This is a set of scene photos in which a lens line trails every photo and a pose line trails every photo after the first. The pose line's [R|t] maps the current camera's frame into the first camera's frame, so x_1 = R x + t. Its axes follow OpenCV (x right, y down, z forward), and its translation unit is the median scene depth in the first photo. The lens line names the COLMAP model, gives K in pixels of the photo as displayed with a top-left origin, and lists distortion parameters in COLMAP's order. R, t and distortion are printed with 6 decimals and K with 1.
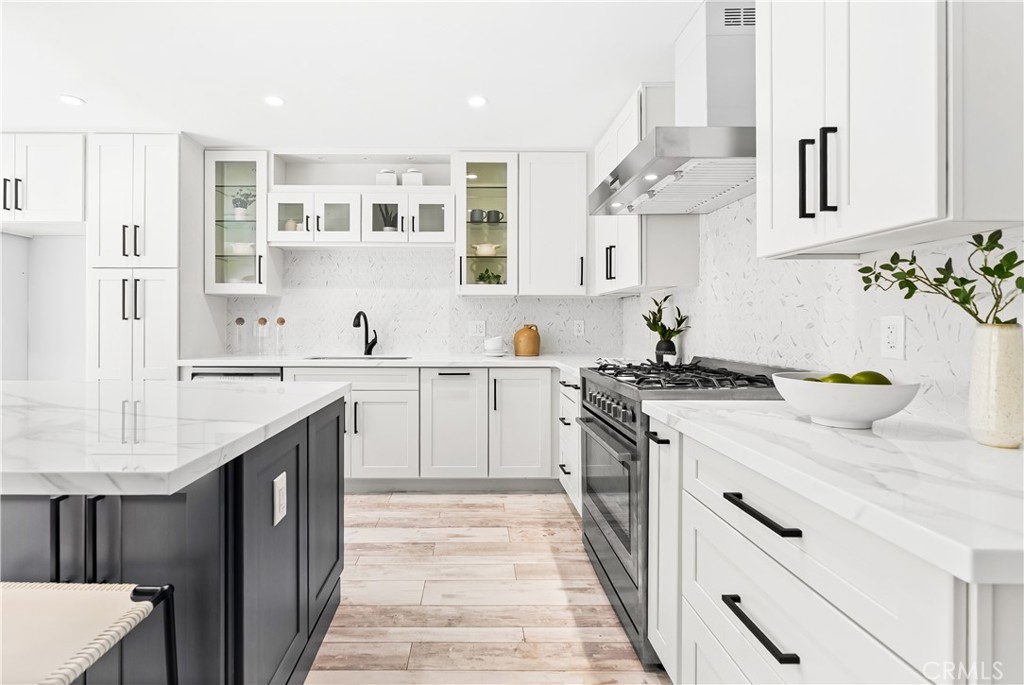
lens RADIAL K [[466.0, 0, 484.1], [0, 466.0, 325.7], [0, 0, 1]] dist [-0.000996, 0.000404]
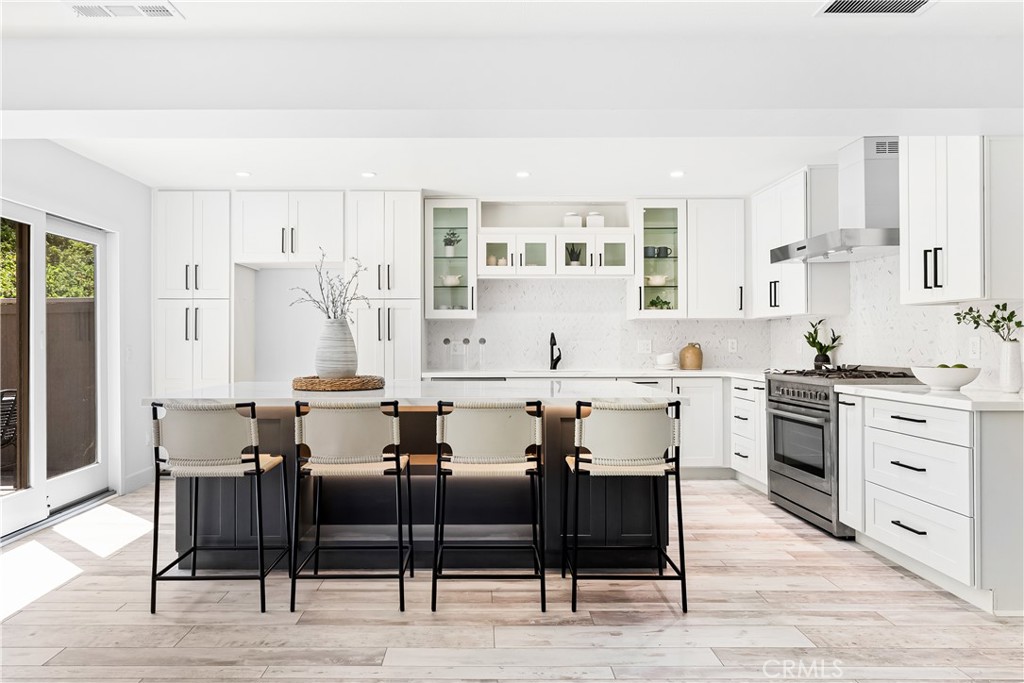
lens RADIAL K [[645.8, 0, 482.0], [0, 645.8, 342.4], [0, 0, 1]] dist [0.020239, -0.004329]
pose [[0.999975, -0.004914, -0.005106, -0.595798], [0.004884, 0.999971, -0.005885, 0.004361], [0.005135, 0.005860, 0.999970, -0.889720]]
